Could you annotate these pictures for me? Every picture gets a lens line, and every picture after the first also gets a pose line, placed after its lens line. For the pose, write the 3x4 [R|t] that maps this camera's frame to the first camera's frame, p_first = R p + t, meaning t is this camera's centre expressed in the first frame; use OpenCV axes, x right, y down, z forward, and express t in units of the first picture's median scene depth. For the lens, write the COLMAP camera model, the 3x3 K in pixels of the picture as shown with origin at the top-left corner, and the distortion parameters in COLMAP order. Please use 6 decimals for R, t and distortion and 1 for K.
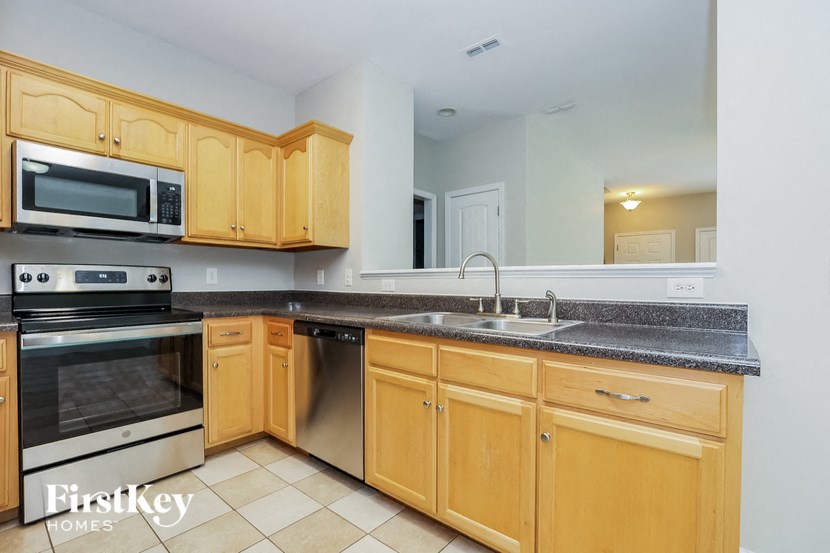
lens RADIAL K [[383.3, 0, 417.2], [0, 383.3, 281.0], [0, 0, 1]] dist [0.002052, 0.000186]
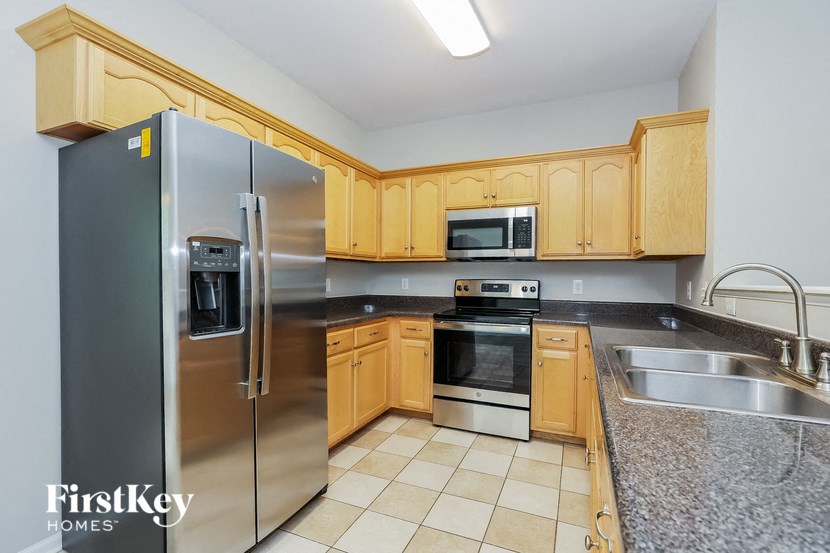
lens RADIAL K [[383.3, 0, 417.2], [0, 383.3, 281.0], [0, 0, 1]] dist [0.002052, 0.000186]
pose [[0.296630, 0.003818, -0.954985, 0.494247], [-0.009575, 0.999954, 0.001024, -0.034878], [0.954944, 0.008840, 0.296653, 0.271086]]
